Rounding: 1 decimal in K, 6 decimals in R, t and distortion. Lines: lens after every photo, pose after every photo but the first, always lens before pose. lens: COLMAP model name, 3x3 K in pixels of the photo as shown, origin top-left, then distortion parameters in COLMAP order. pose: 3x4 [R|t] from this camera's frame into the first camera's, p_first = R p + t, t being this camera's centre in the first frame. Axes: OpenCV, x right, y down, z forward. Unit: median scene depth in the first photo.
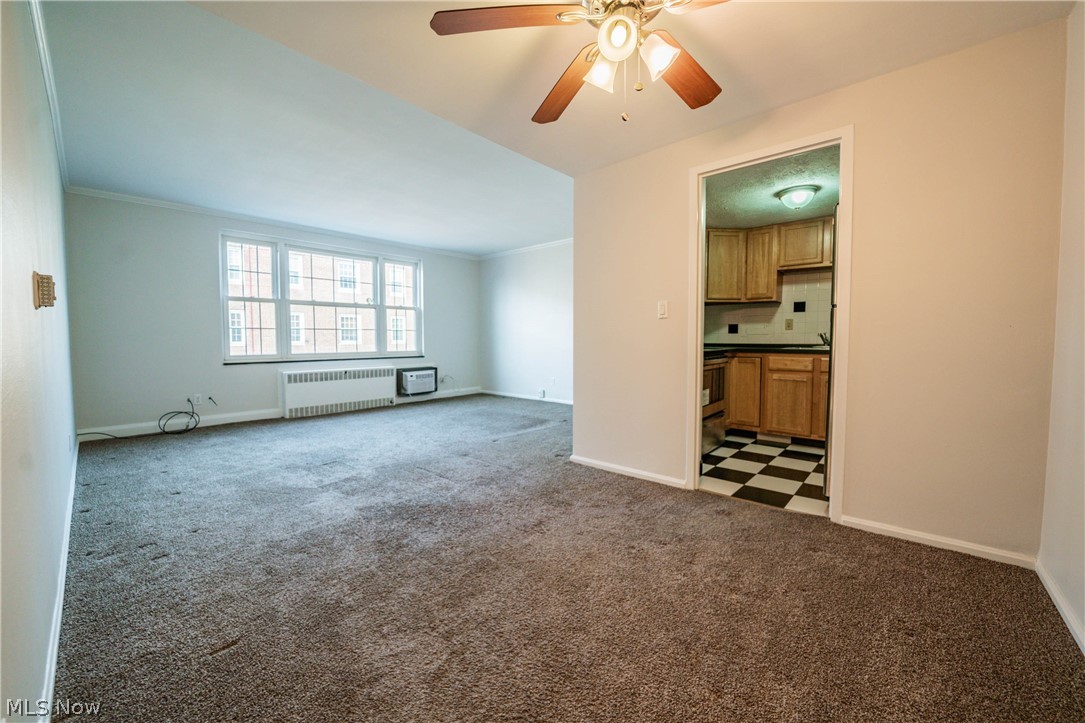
lens RADIAL K [[419.1, 0, 538.4], [0, 419.1, 361.3], [0, 0, 1]] dist [-0.028312, 0.000145]
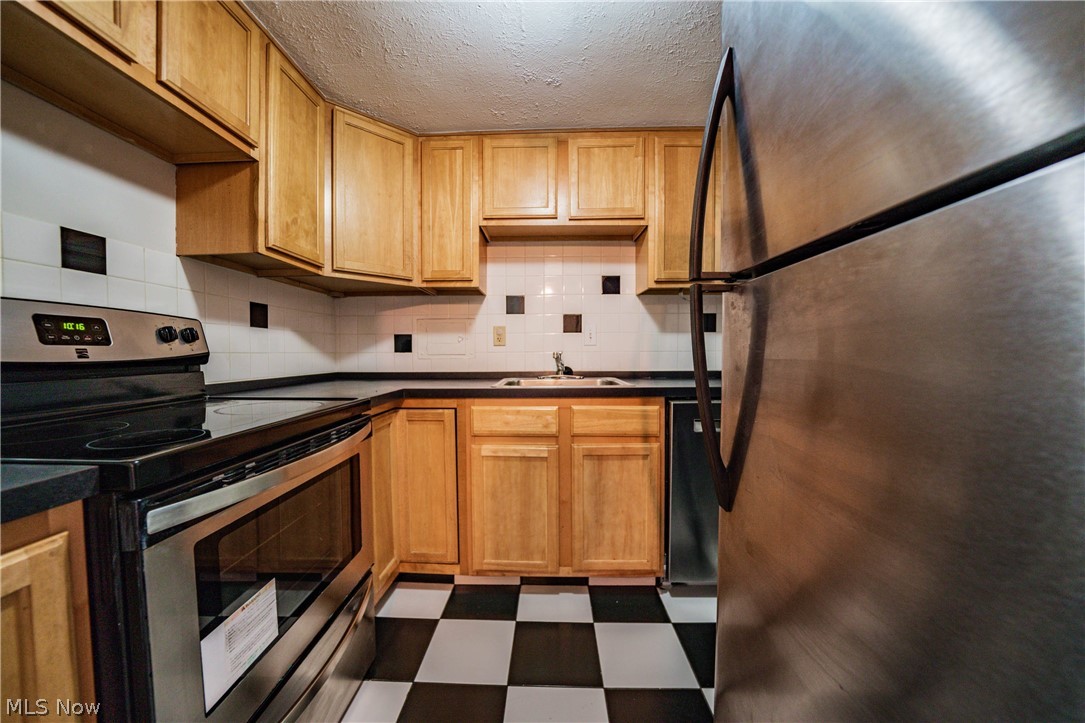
lens RADIAL K [[391.6, 0, 536.5], [0, 391.6, 362.4], [0, 0, 1]] dist [-0.025037, 0.000262]
pose [[0.763337, -0.018875, 0.645724, 0.252535], [0.039183, 0.999085, -0.017116, -0.035618], [-0.644810, 0.038367, 0.763379, 0.472864]]
